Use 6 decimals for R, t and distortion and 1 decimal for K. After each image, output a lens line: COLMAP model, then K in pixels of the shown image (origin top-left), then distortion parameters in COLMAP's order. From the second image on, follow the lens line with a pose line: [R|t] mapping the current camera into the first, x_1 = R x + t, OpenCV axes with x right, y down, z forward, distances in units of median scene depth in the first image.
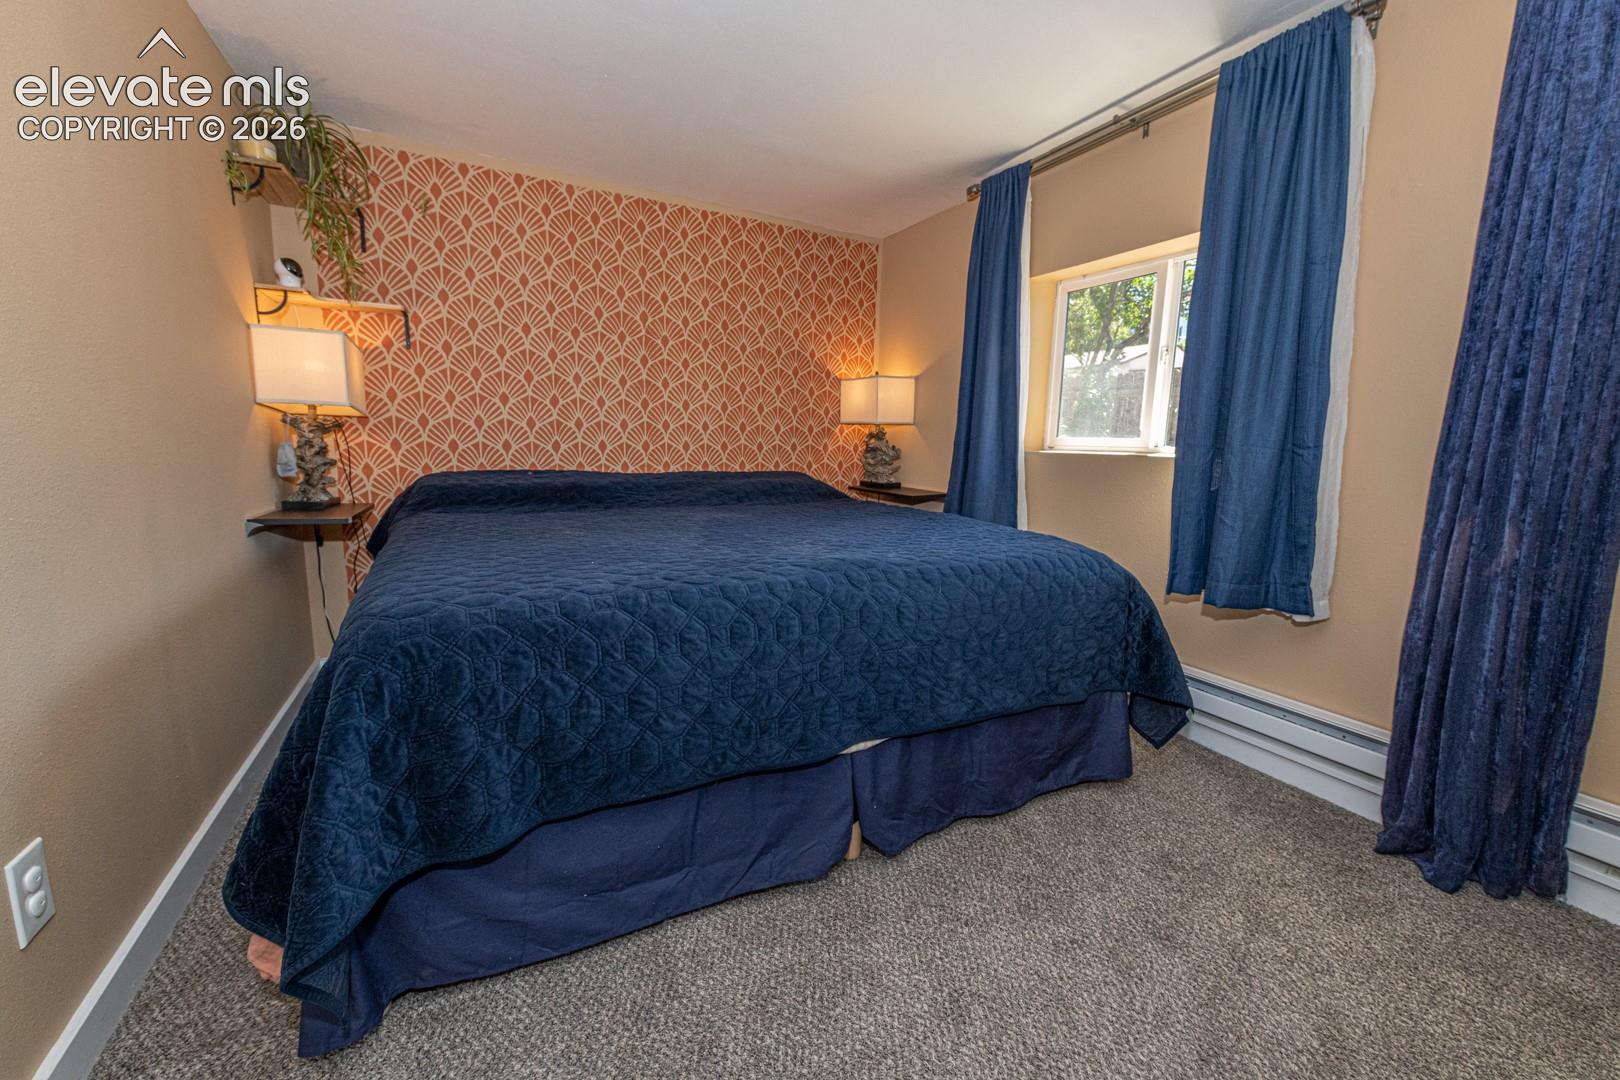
lens RADIAL K [[636.6, 0, 810.0], [0, 636.6, 540.0], [0, 0, 1]] dist [0.000085, -0.000005]
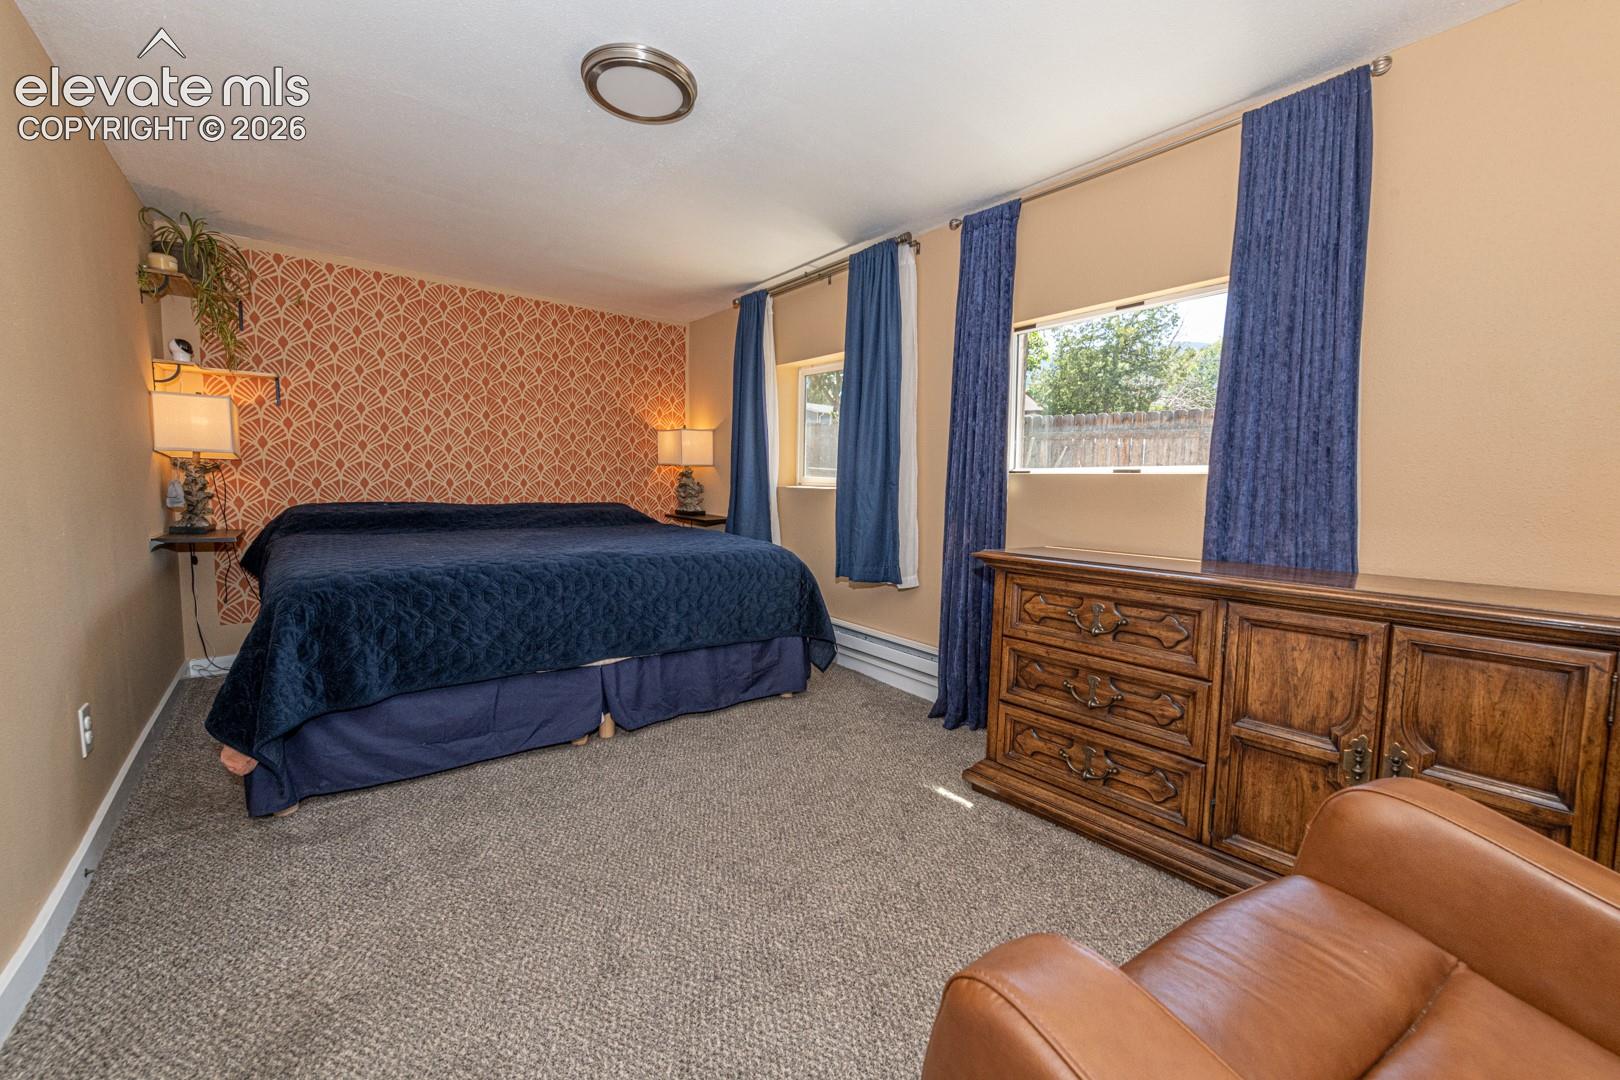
lens RADIAL K [[648.9, 0, 814.7], [0, 648.9, 537.1], [0, 0, 1]] dist [0.019387, -0.008101]
pose [[0.984067, -0.016051, 0.177074, 0.177146], [0.026642, 0.997984, -0.057600, 0.060394], [-0.175792, 0.061399, 0.982511, -0.442668]]
